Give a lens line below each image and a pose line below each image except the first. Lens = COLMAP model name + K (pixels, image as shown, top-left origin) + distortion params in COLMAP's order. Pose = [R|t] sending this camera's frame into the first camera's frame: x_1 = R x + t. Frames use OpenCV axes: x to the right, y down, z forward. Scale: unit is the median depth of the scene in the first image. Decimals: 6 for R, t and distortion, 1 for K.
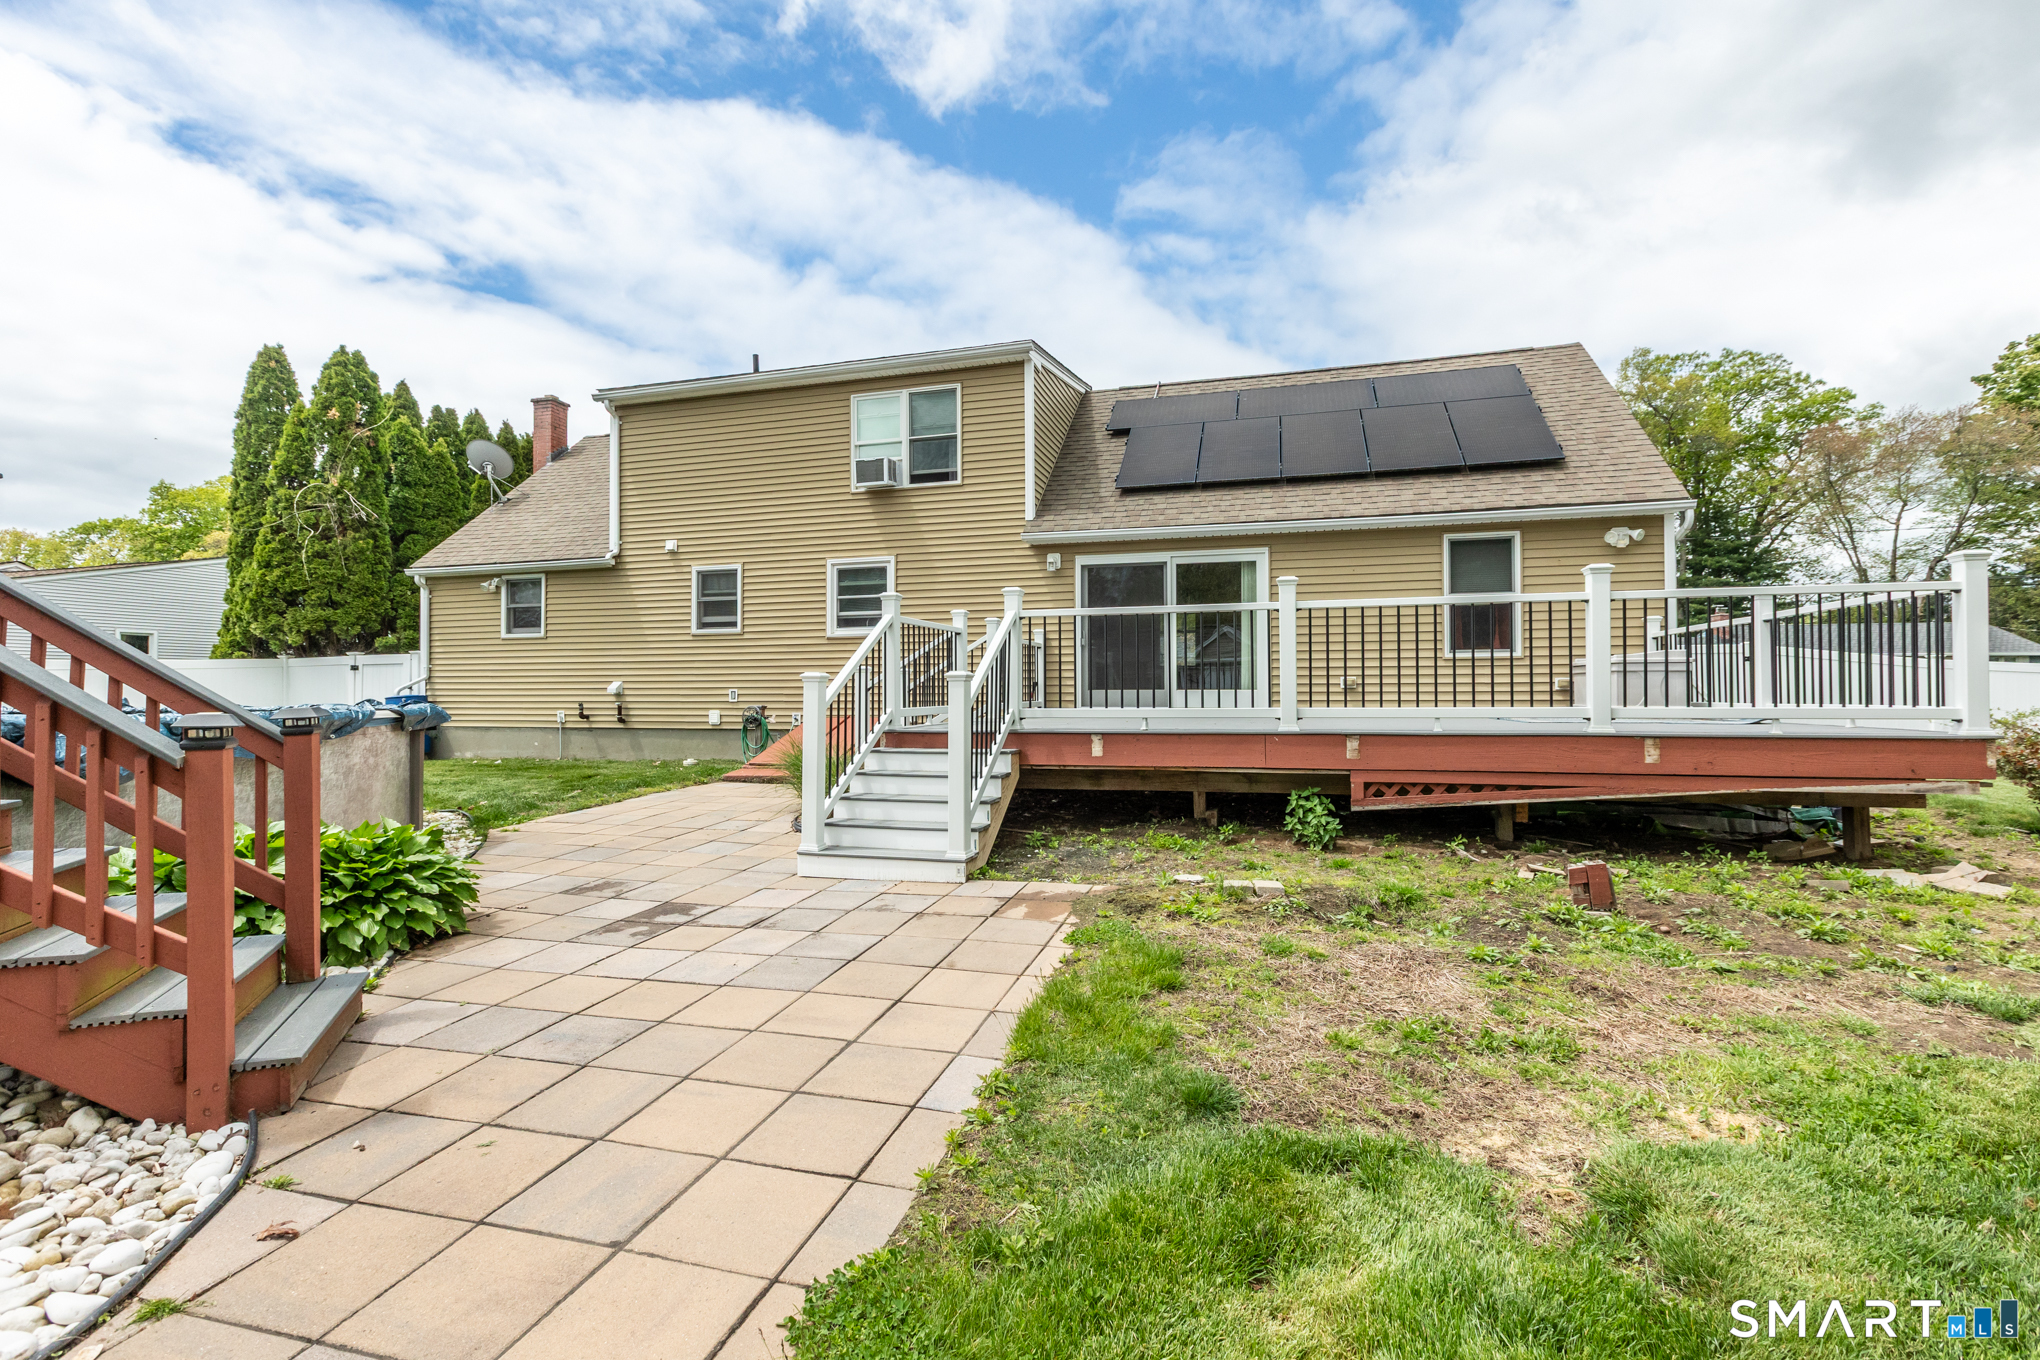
lens RADIAL K [[908.9, 0, 1020.0], [0, 908.9, 680.0], [0, 0, 1]] dist [0.000320, 0.000239]
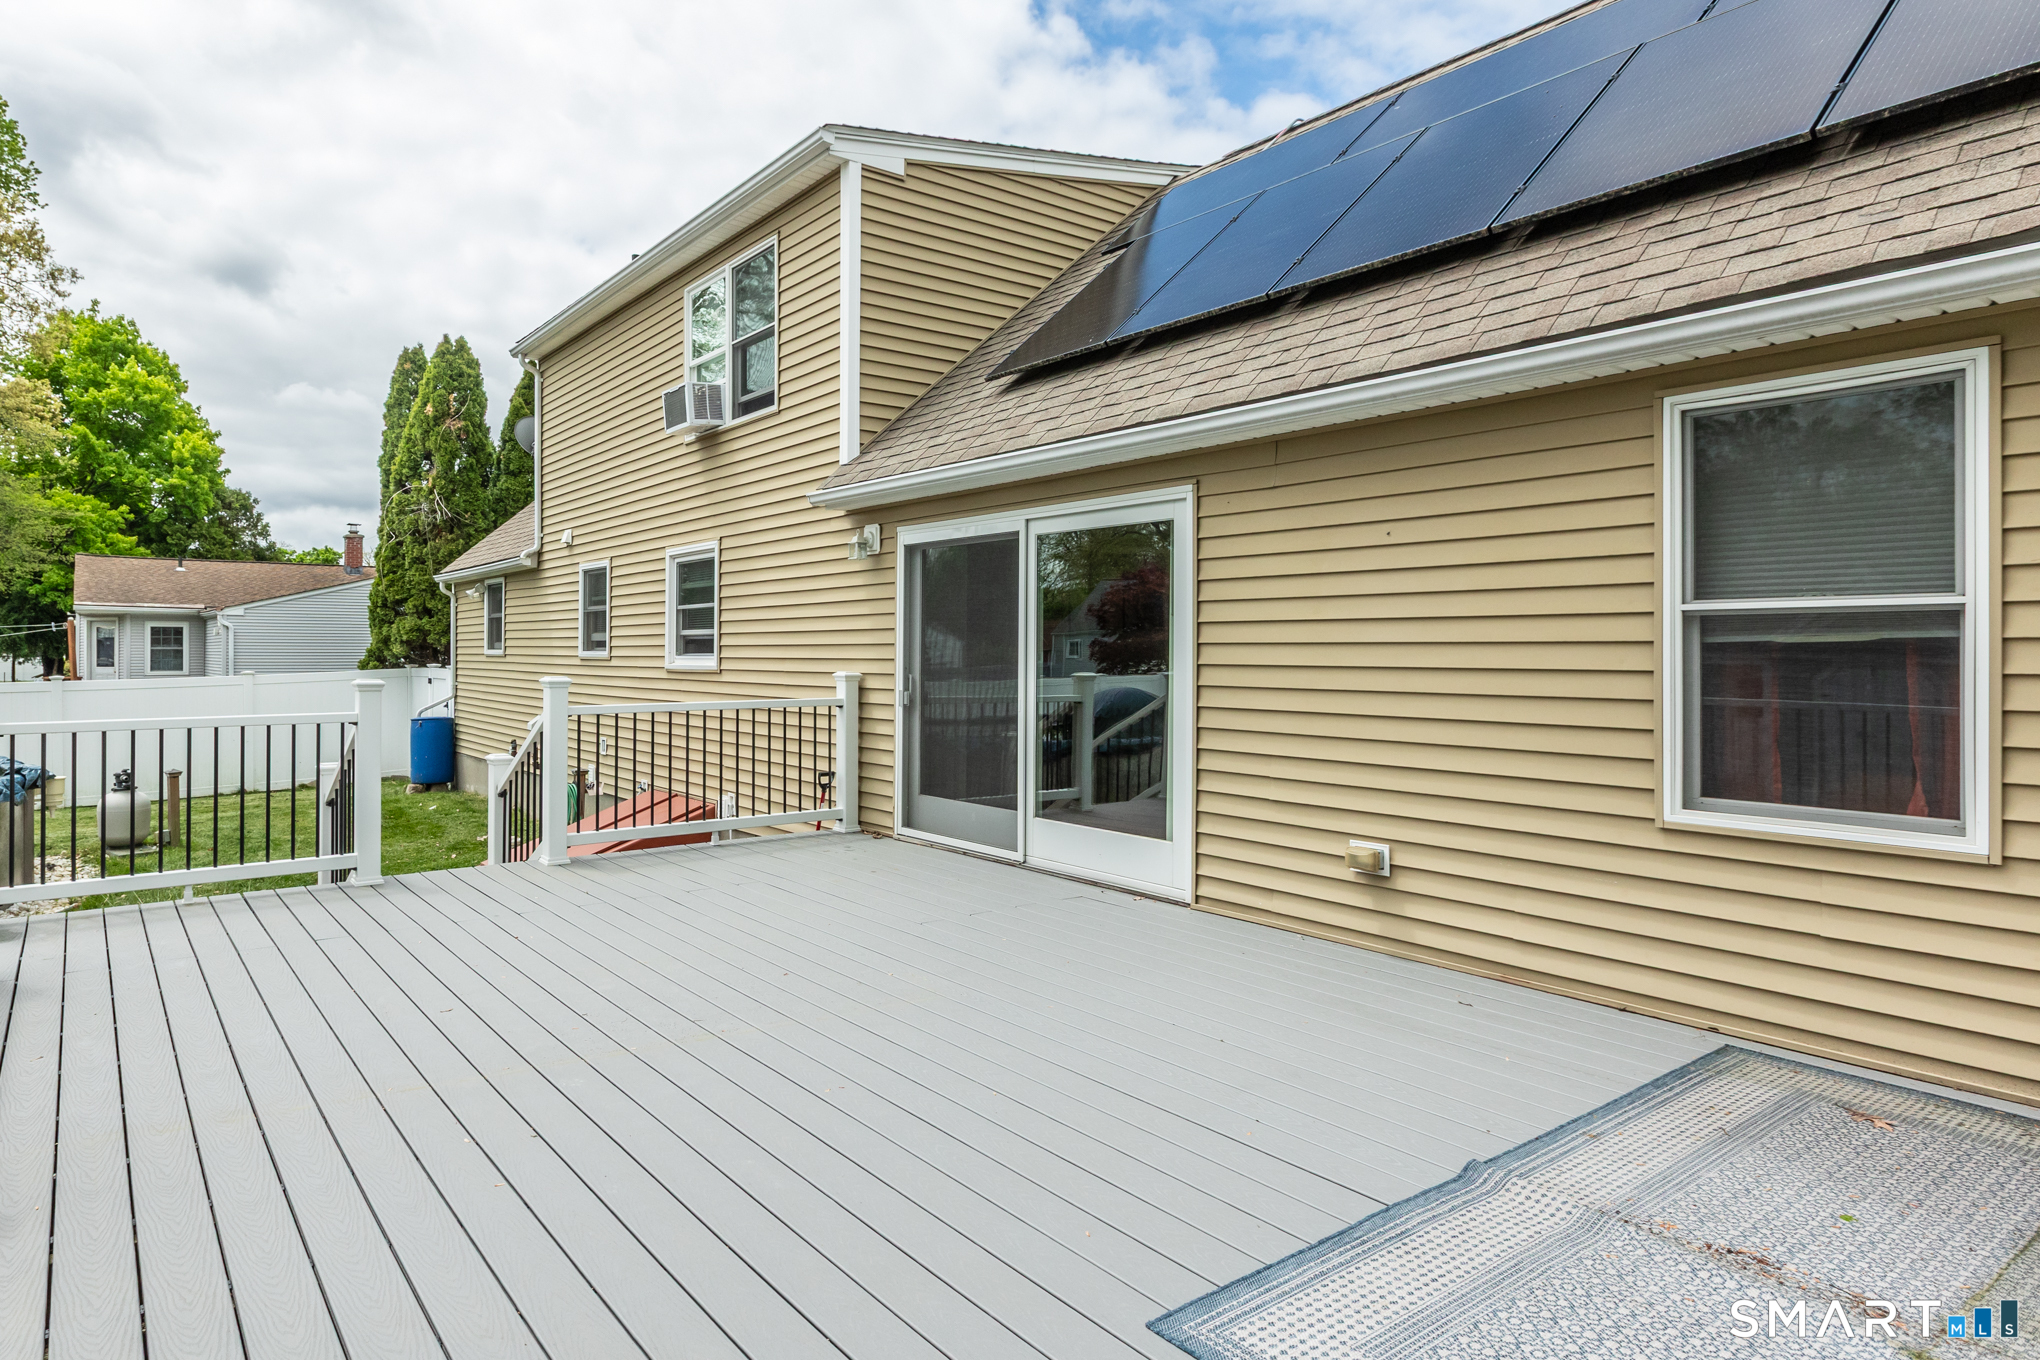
lens RADIAL K [[1142.1, 0, 865.7], [0, 1142.1, 644.3], [0, 0, 1]] dist [0.000968, 0.000087]
pose [[0.767799, 0.003099, -0.640683, 0.481340], [0.002953, 0.999961, 0.008376, -0.081683], [0.640684, -0.008323, 0.767760, 0.532581]]
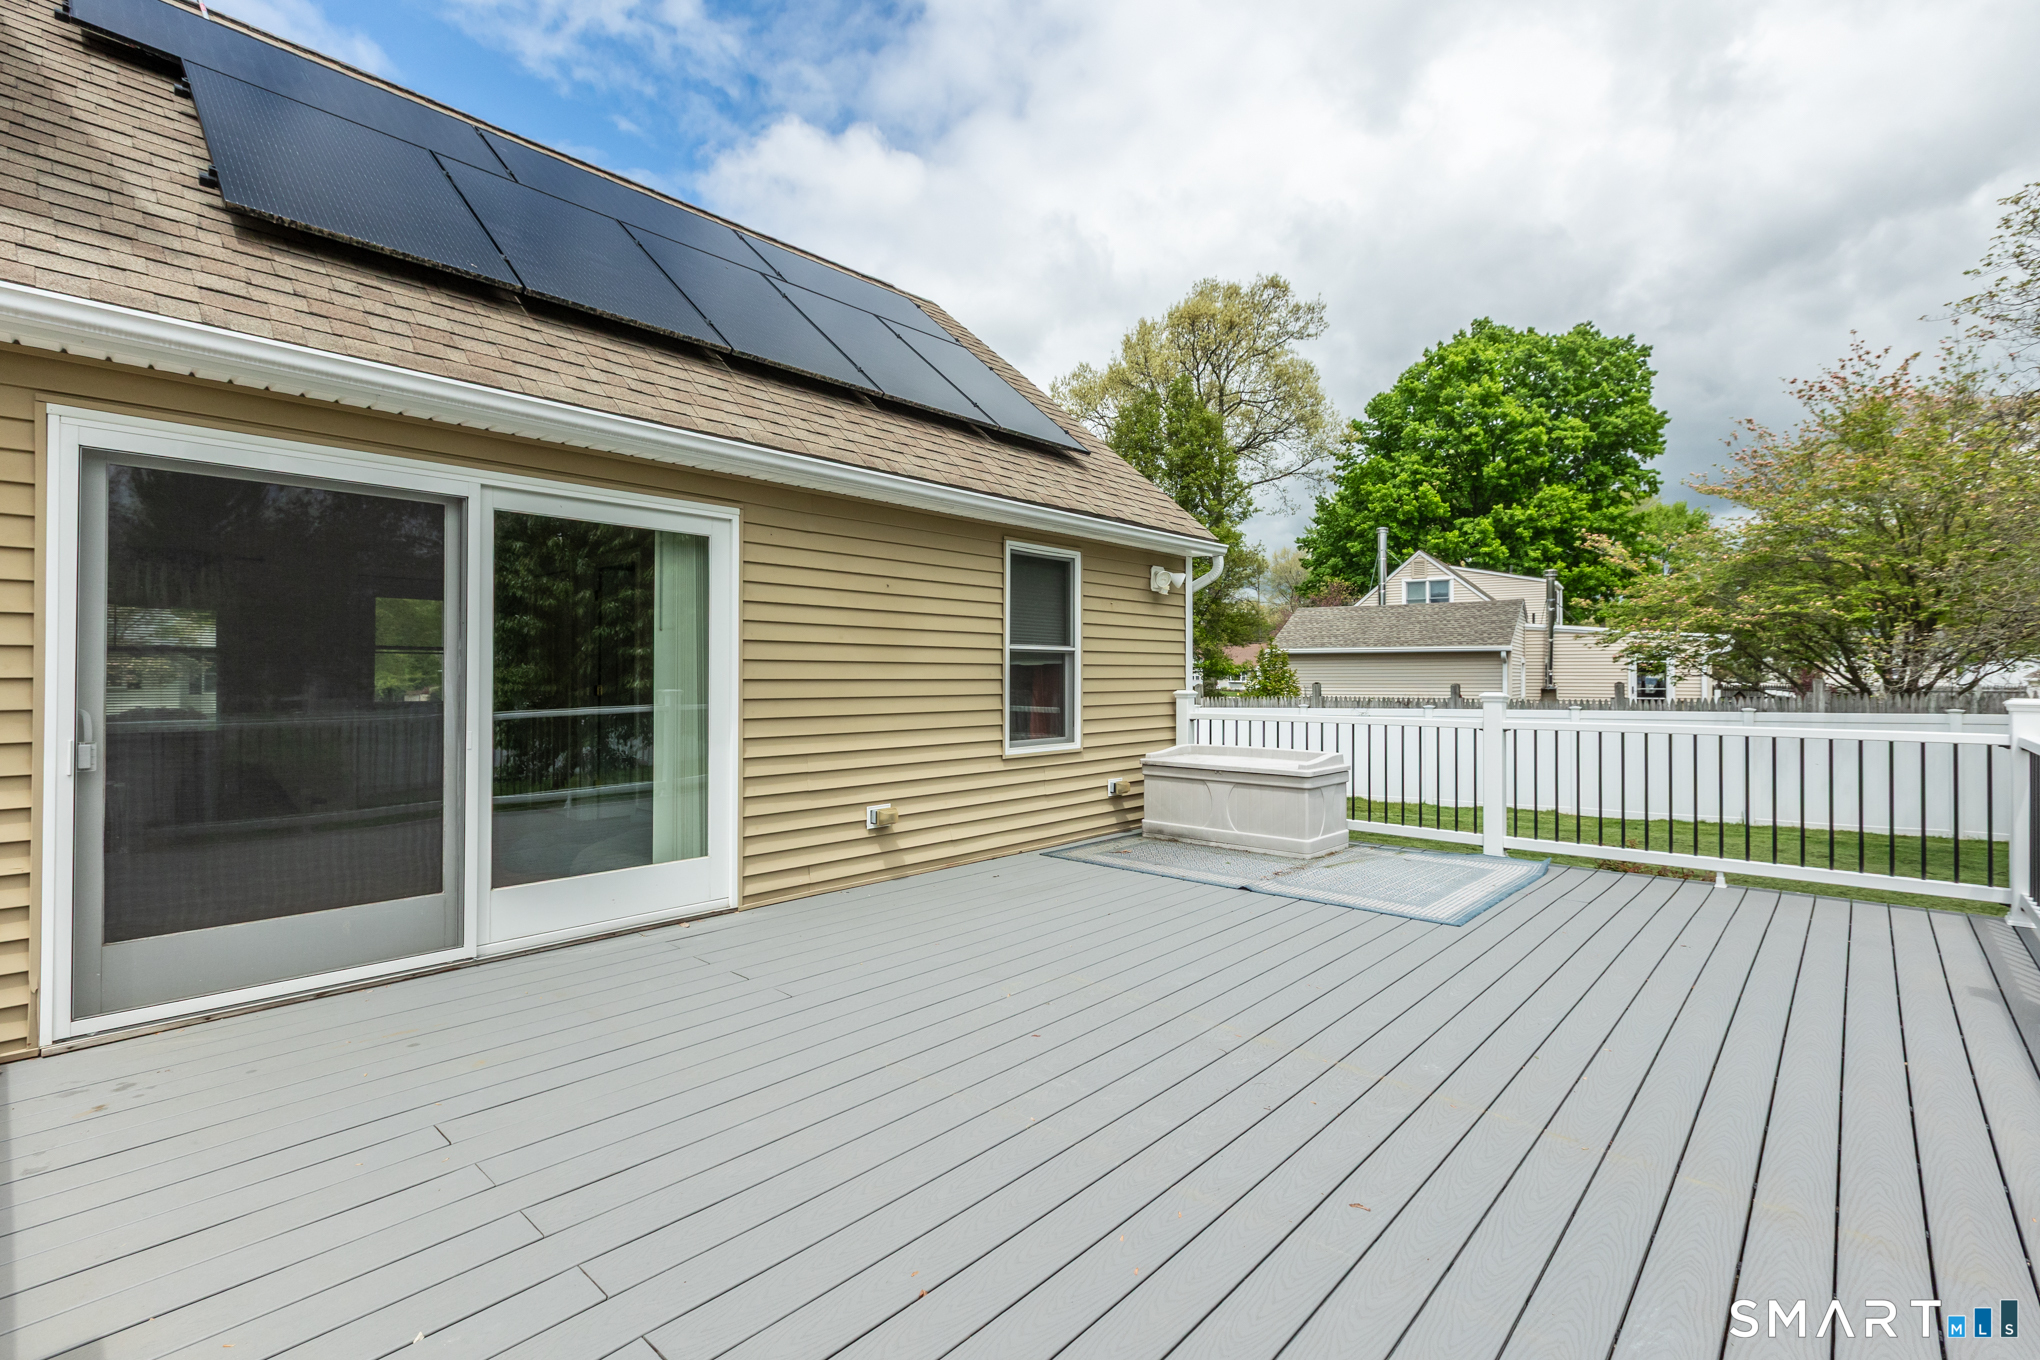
lens RADIAL K [[920.4, 0, 1018.7], [0, 920.4, 685.3], [0, 0, 1]] dist [-0.002316, -0.000324]
pose [[0.449449, -0.004526, 0.893294, -0.041909], [-0.016596, 0.999772, 0.013415, -0.073766], [-0.893152, -0.020855, 0.449272, 0.699641]]
